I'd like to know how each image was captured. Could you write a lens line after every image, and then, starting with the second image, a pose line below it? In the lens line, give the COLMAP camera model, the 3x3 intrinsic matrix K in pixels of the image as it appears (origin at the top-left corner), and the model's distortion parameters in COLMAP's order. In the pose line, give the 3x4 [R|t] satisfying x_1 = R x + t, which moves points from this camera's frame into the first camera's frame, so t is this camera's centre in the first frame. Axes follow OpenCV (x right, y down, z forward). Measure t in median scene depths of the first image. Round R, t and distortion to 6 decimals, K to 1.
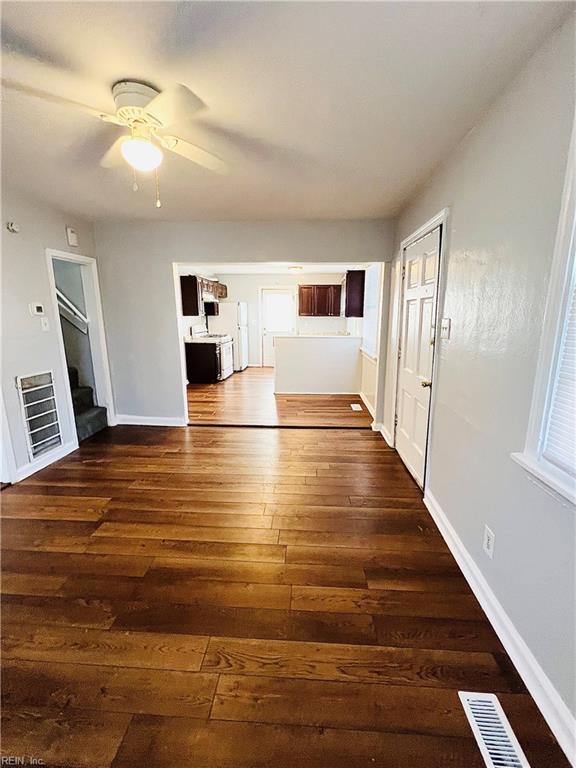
lens RADIAL K [[321.8, 0, 292.5], [0, 321.8, 382.9], [0, 0, 1]] dist [0.000858, 0.000254]
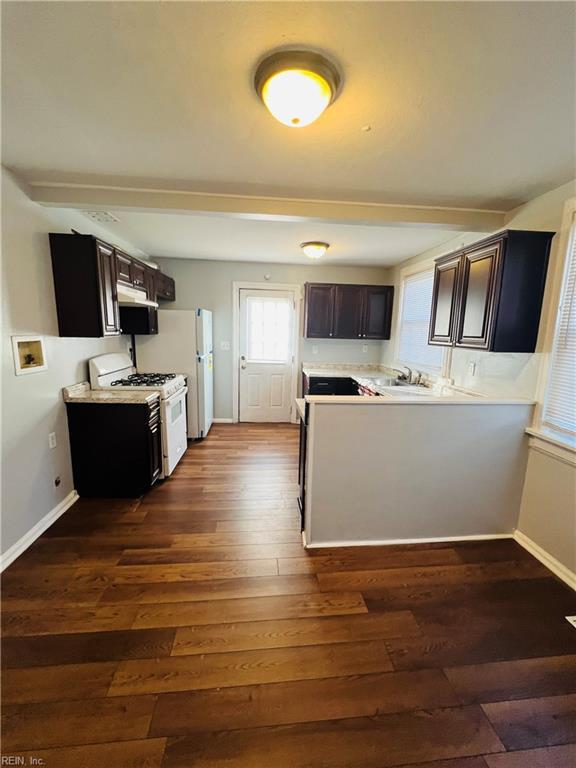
lens RADIAL K [[321.8, 0, 292.3], [0, 321.8, 385.9], [0, 0, 1]] dist [0.000858, 0.000254]
pose [[0.987723, -0.004728, 0.156141, -0.116437], [0.010170, 0.999368, -0.034075, -0.127372], [-0.155881, 0.035244, 0.987147, 0.548674]]
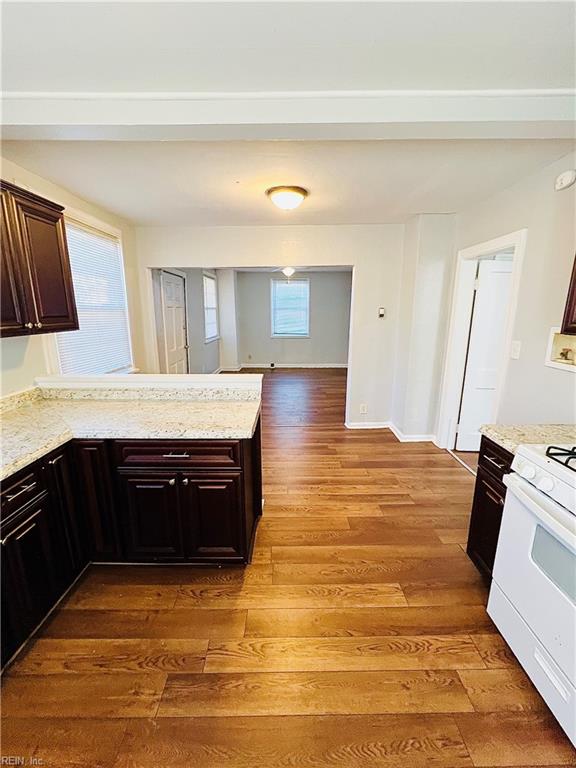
lens RADIAL K [[321.8, 0, 289.9], [0, 321.8, 385.5], [0, 0, 1]] dist [0.000858, 0.000254]
pose [[-0.998502, 0.010146, -0.053760, -0.063782], [-0.013720, 0.904814, 0.425585, -0.265384], [0.052961, 0.425685, -0.903320, 1.184200]]
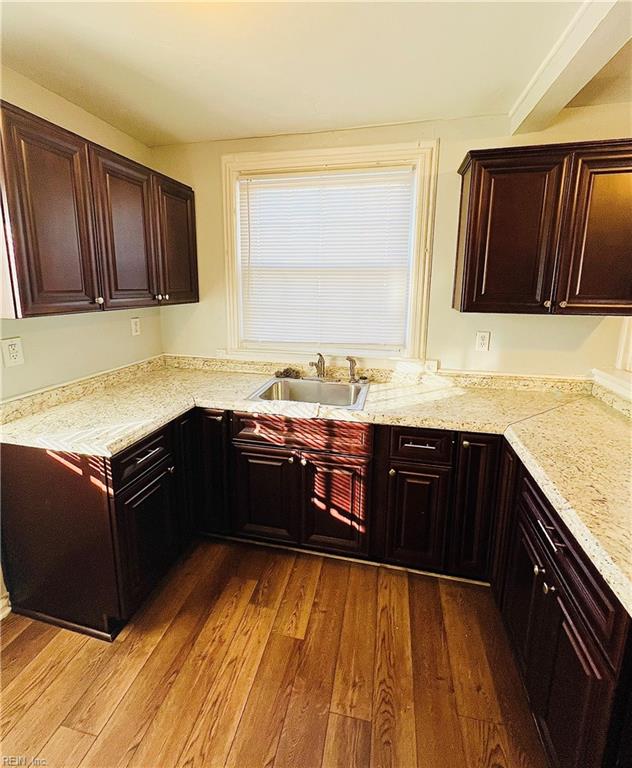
lens RADIAL K [[357.1, 0, 315.5], [0, 357.1, 348.3], [0, 0, 1]] dist [0.004283, 0.000476]
pose [[0.166376, -0.179614, 0.969566, -0.149268], [0.201220, 0.968764, 0.144936, -0.234519], [-0.965313, 0.170982, 0.197321, 1.029529]]
